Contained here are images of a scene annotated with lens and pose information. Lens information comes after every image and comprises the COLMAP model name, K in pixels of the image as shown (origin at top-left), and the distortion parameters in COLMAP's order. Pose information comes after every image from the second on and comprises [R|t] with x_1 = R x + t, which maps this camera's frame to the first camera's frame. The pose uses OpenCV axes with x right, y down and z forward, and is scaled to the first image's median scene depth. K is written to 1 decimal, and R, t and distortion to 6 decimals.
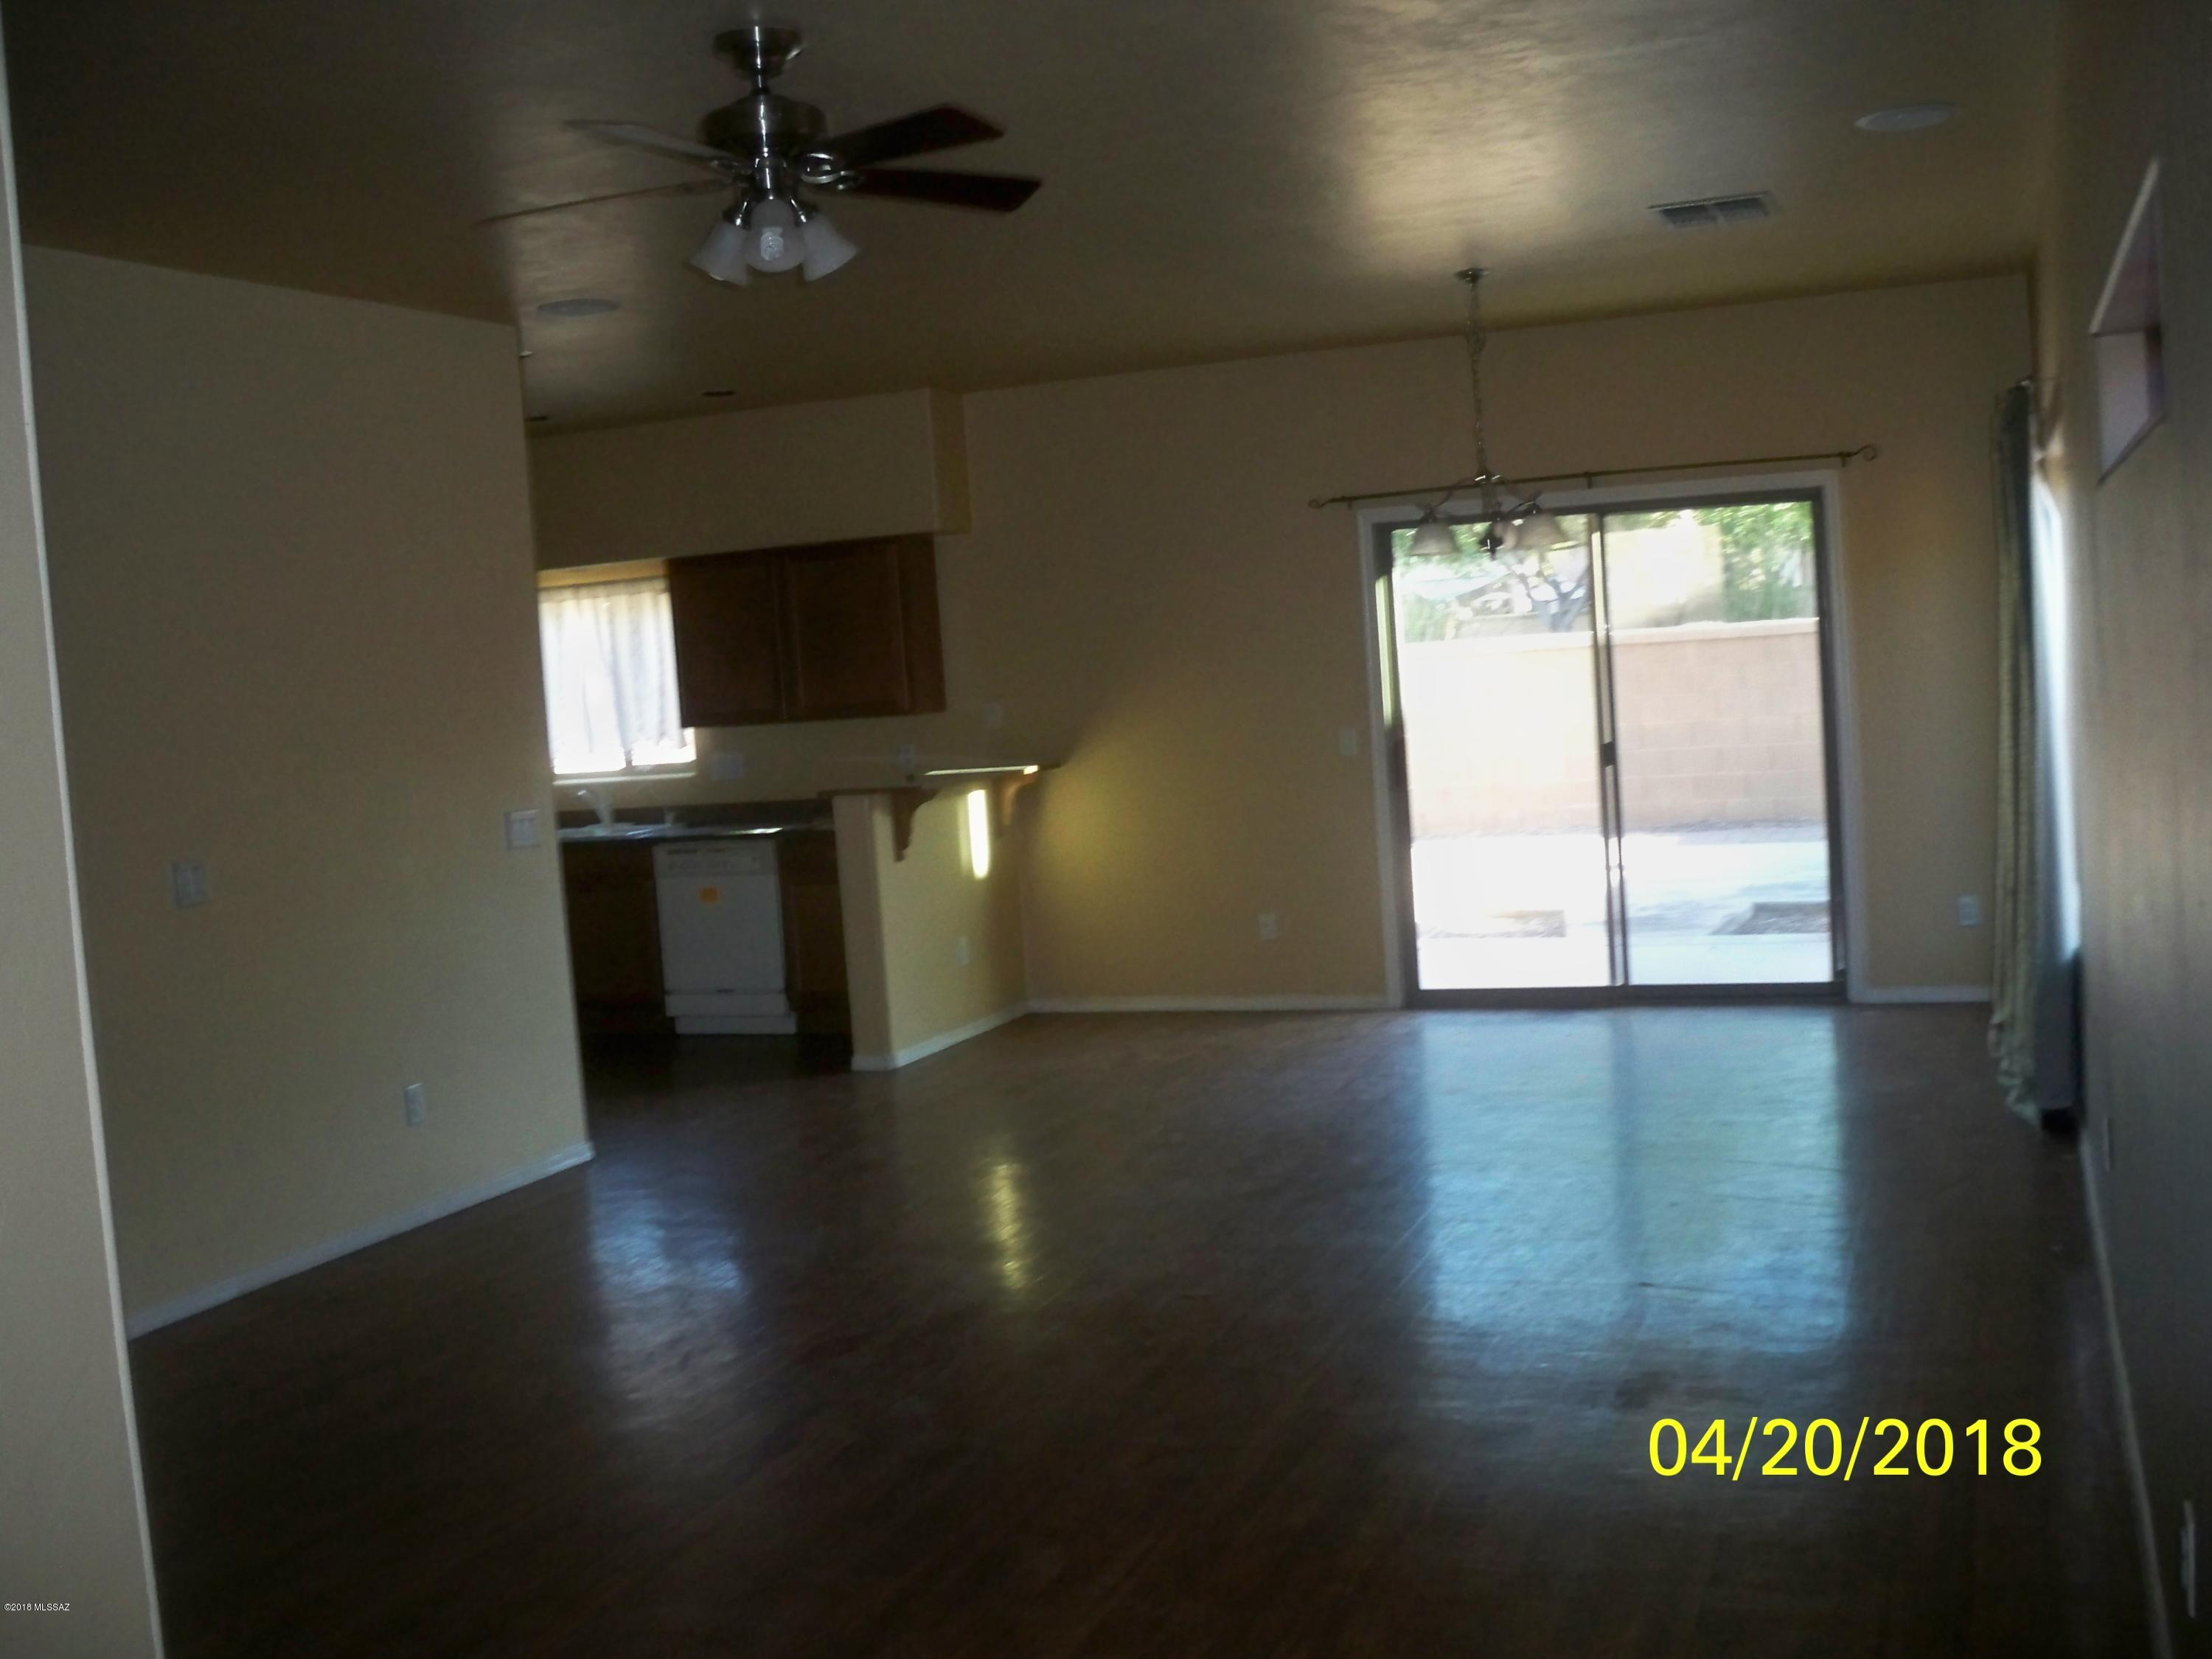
lens RADIAL K [[2263.8, 0, 1106.0], [0, 2263.8, 829.5], [0, 0, 1]] dist [-0.117322, 0.021166]
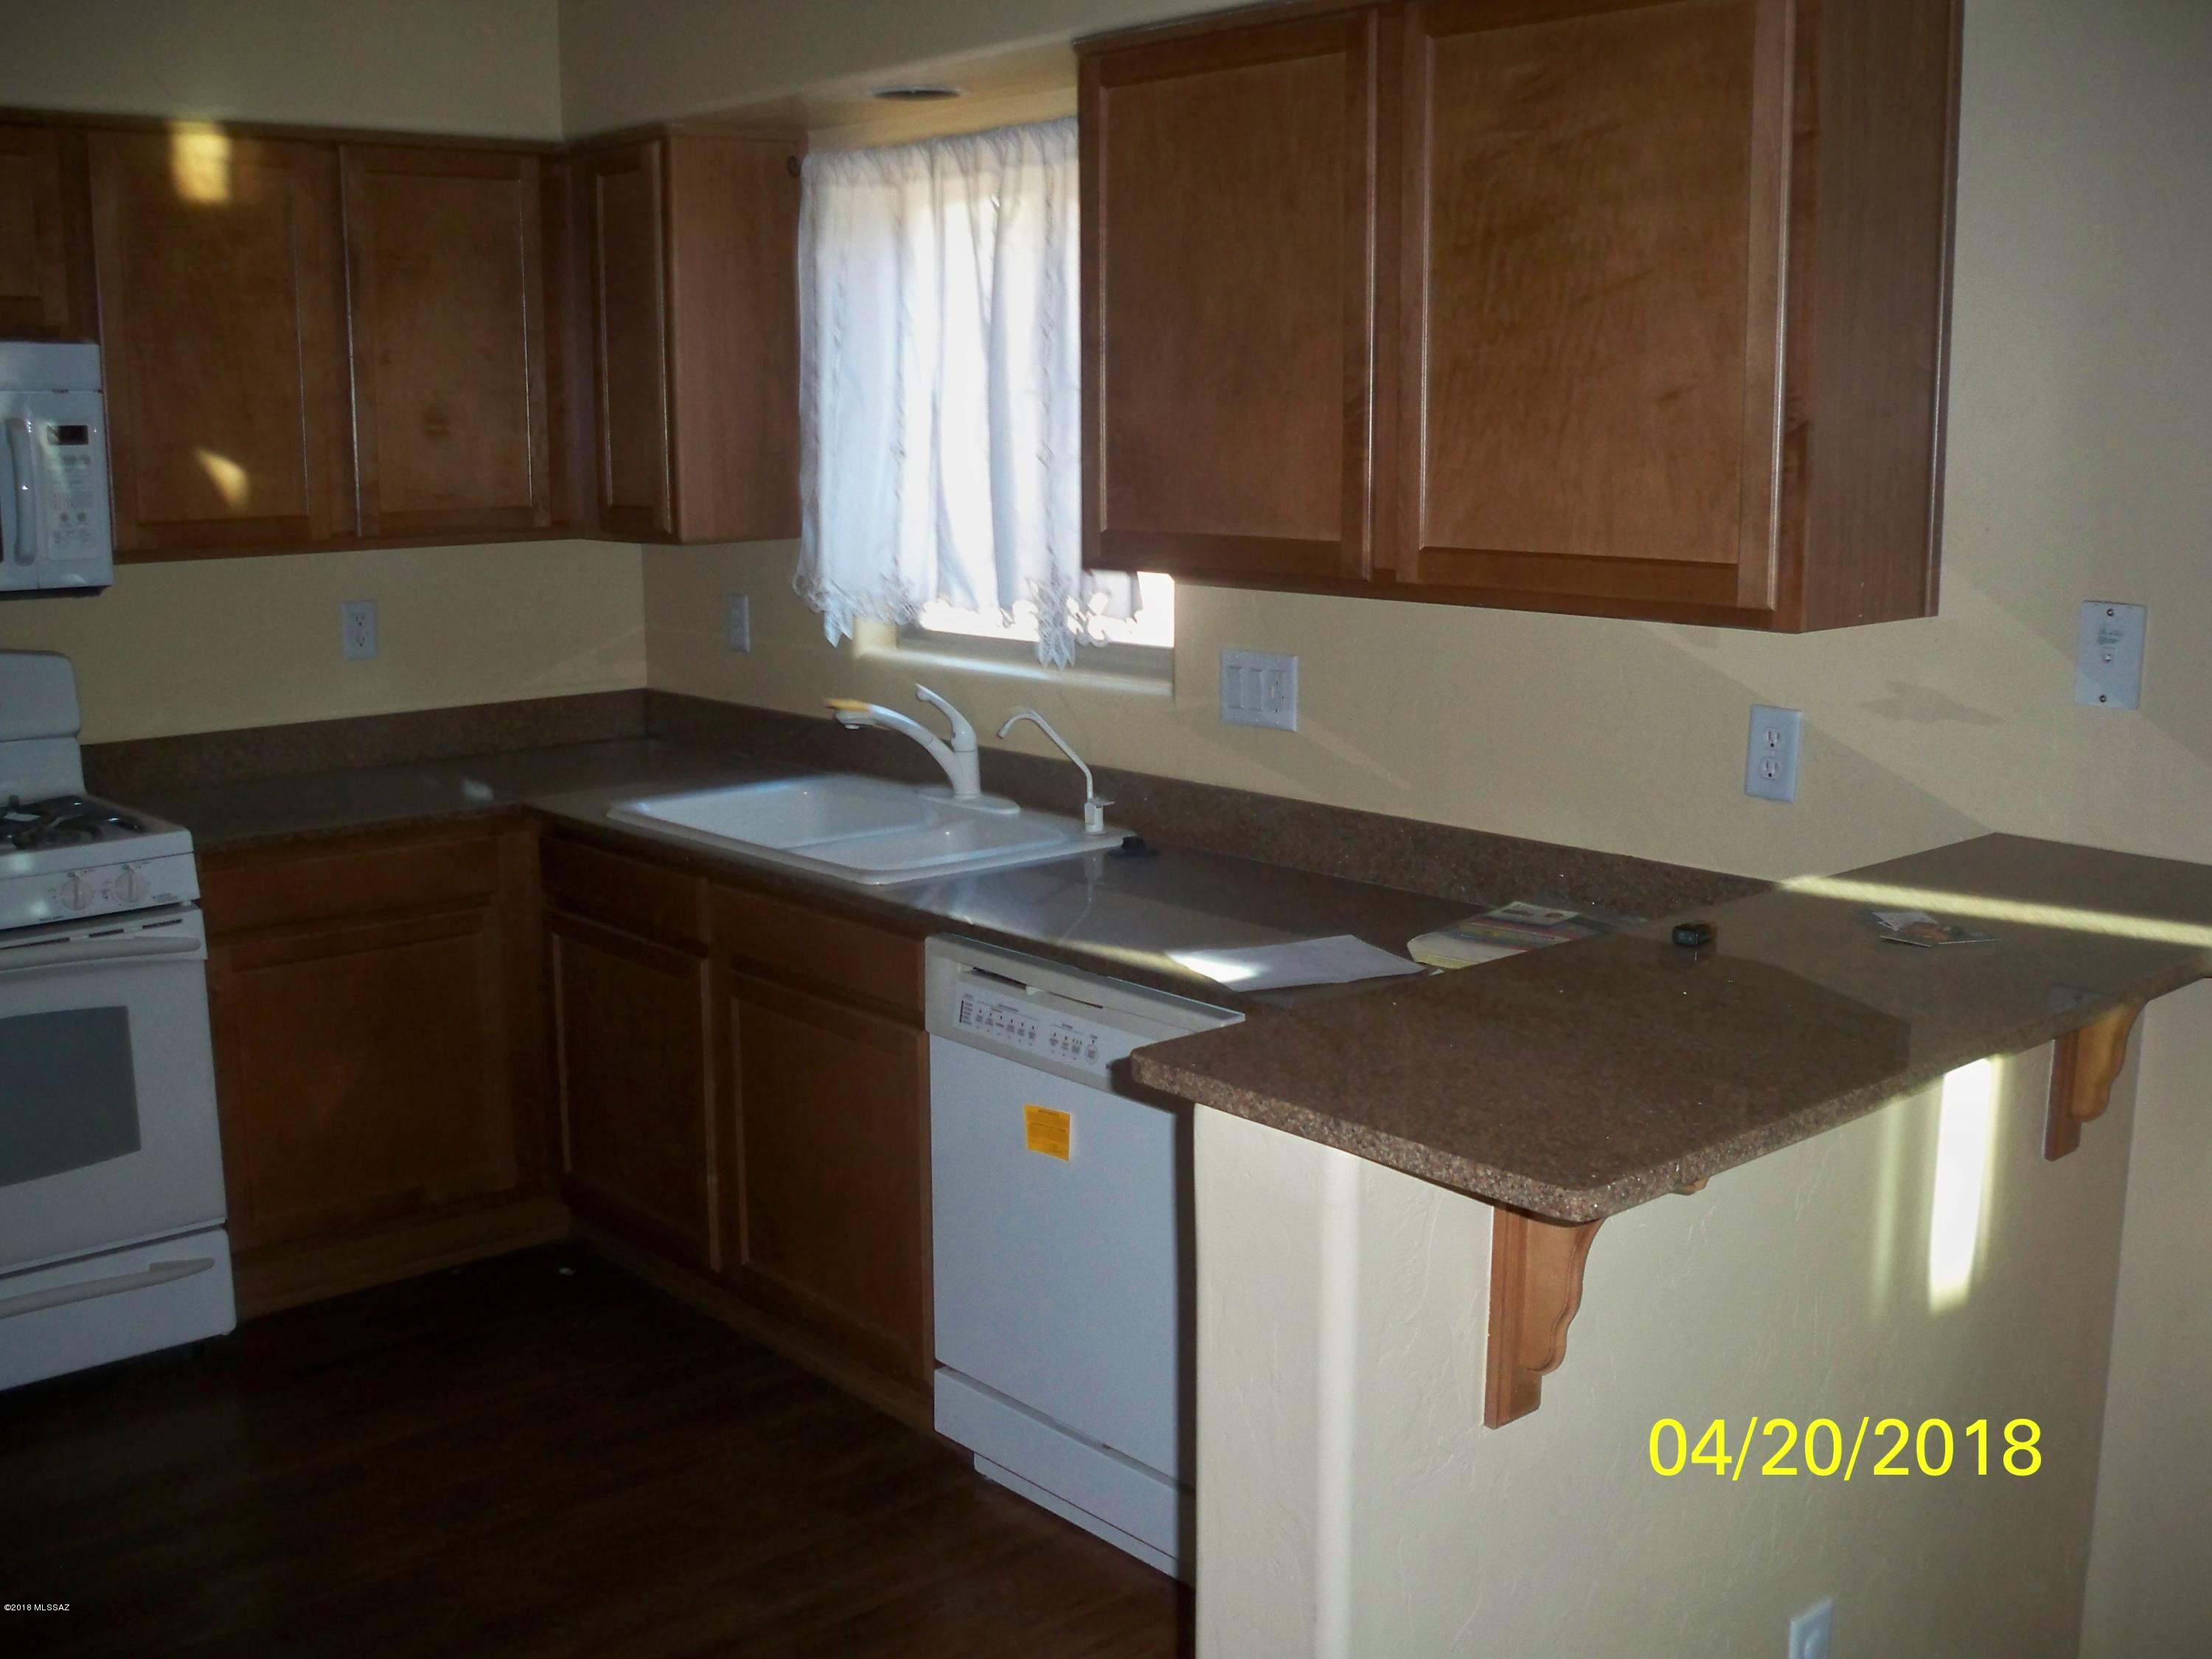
lens RADIAL K [[2263.8, 0, 1106.0], [0, 2263.8, 829.5], [0, 0, 1]] dist [-0.117322, 0.021166]
pose [[0.889954, 0.147865, -0.431414, -0.042423], [-0.092299, 0.984801, 0.147134, -0.060076], [0.446613, -0.091123, 0.890075, 0.753695]]
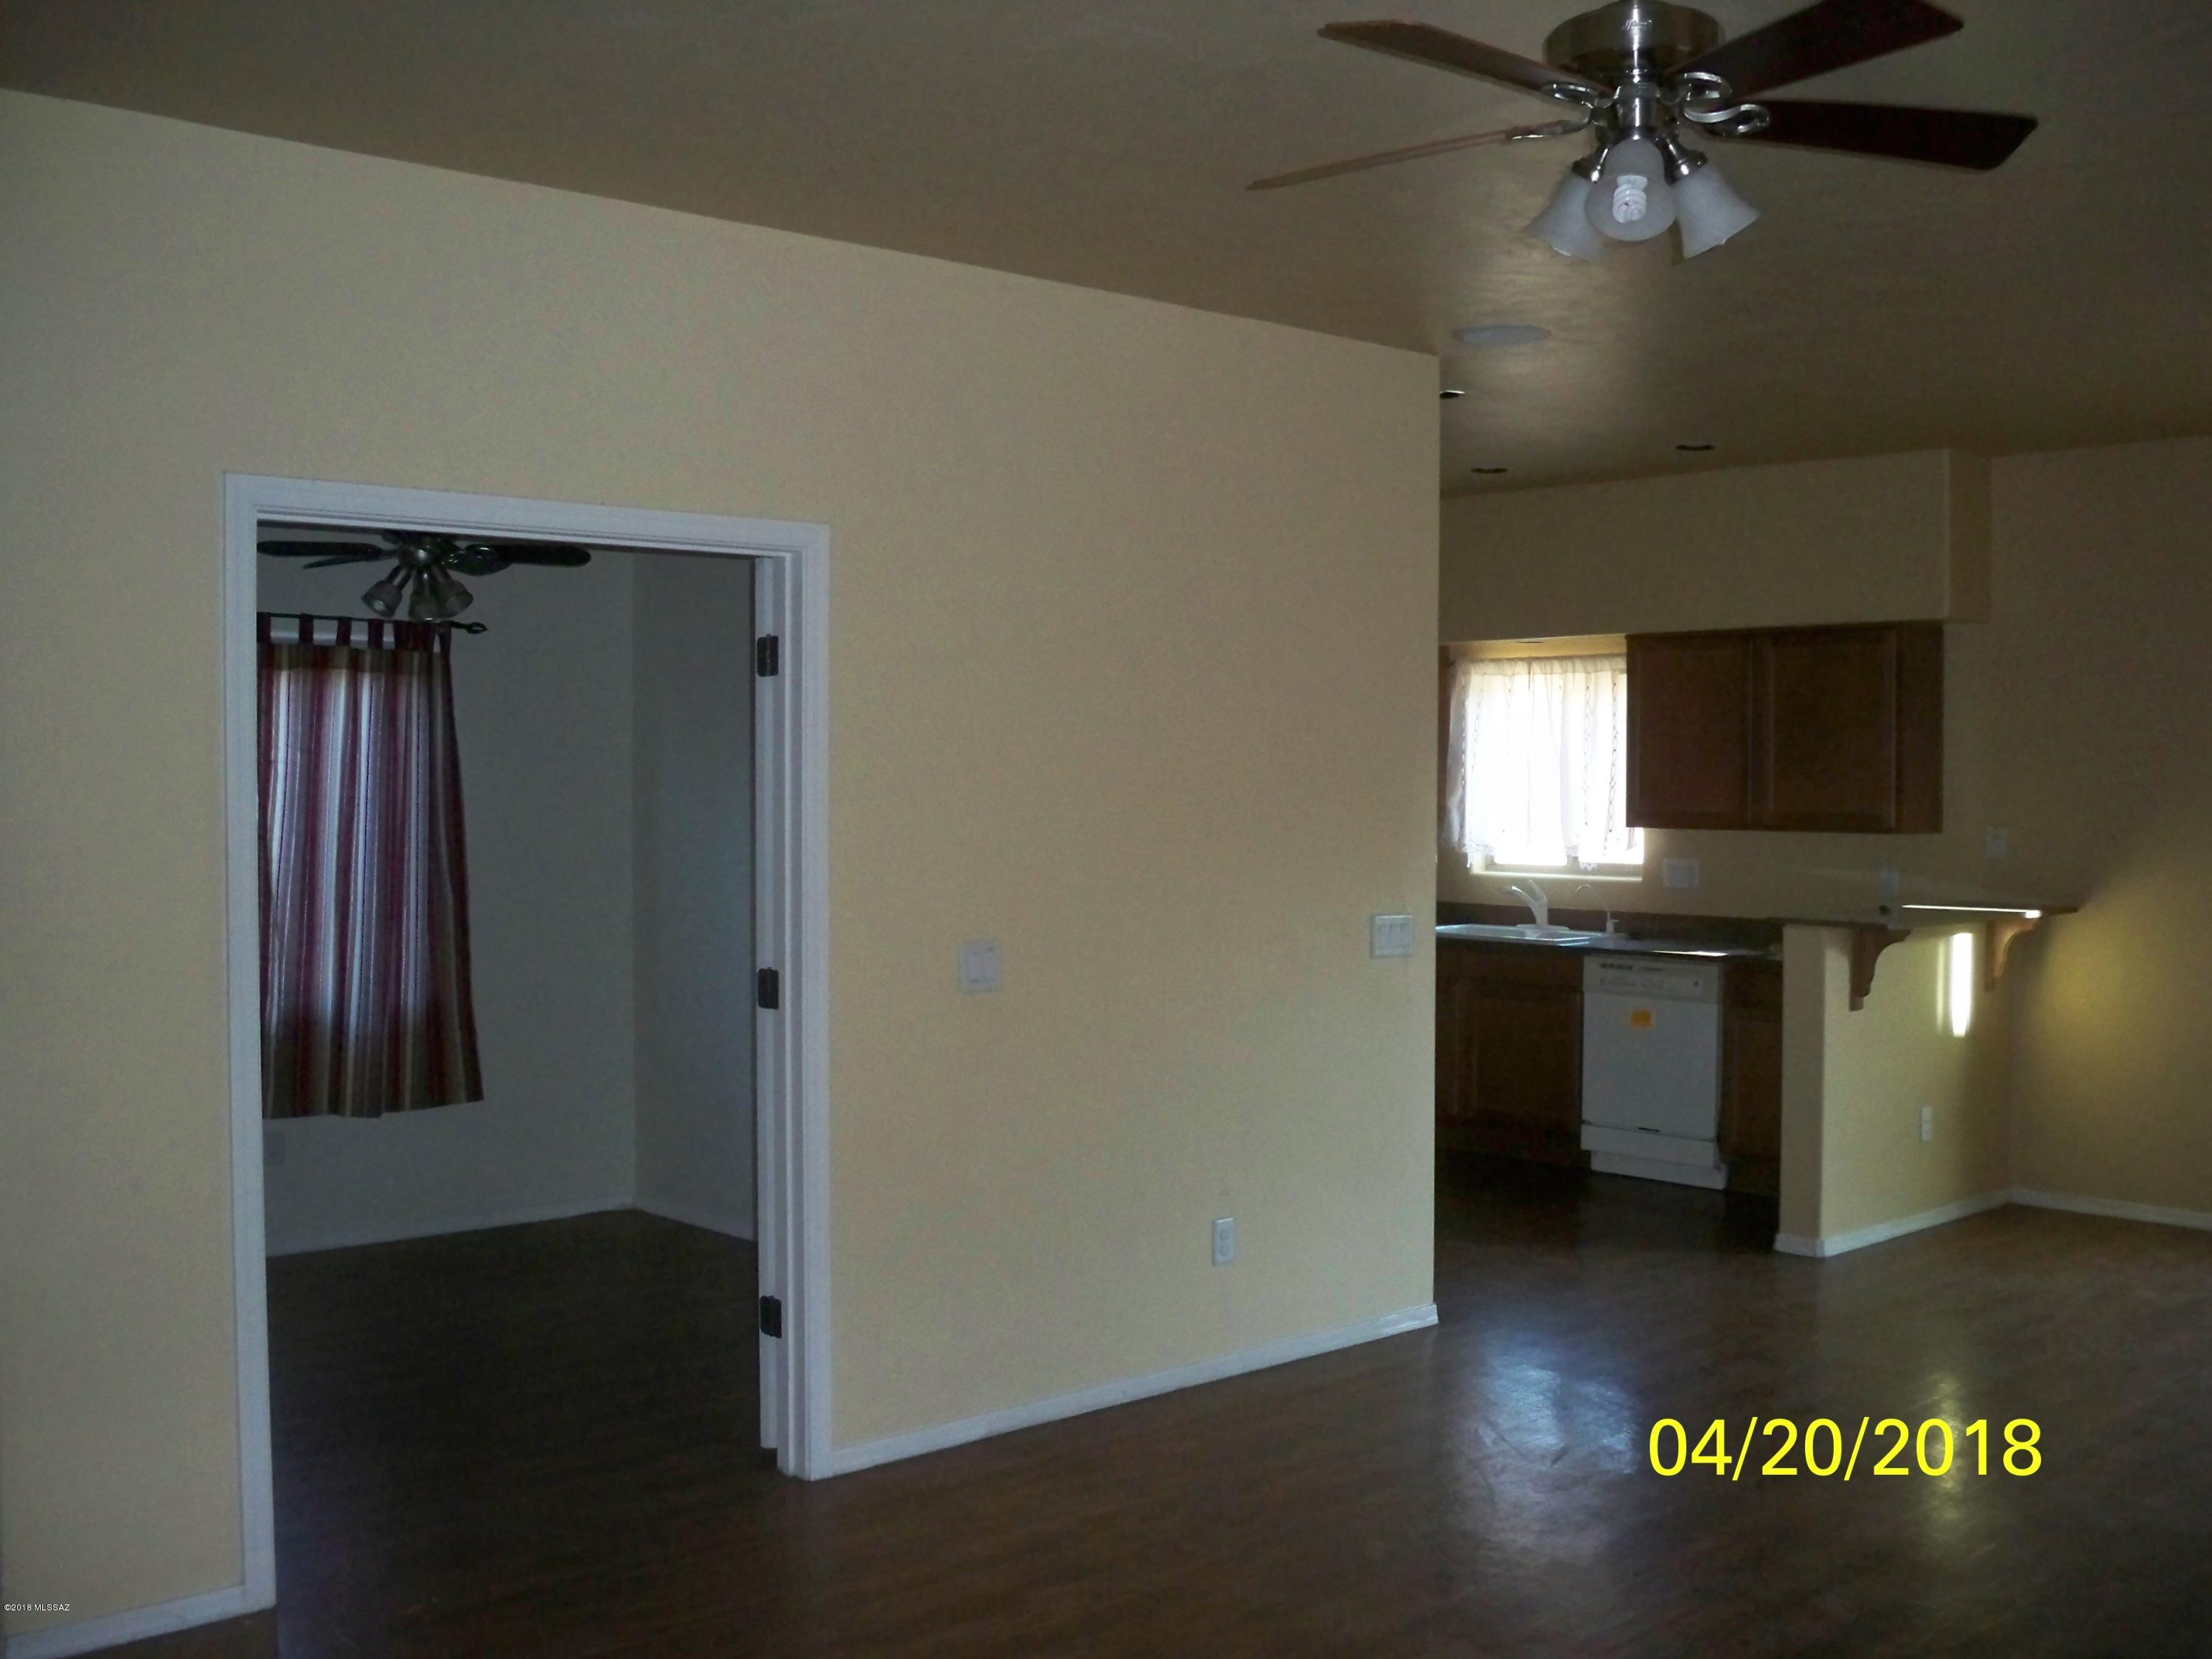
lens RADIAL K [[2263.8, 0, 1106.0], [0, 2263.8, 829.5], [0, 0, 1]] dist [-0.117322, 0.021166]
pose [[0.896045, 0.080181, -0.436663, 0.013506], [-0.094876, 0.995418, -0.011908, -0.014689], [0.433708, 0.052100, 0.899546, 0.126120]]
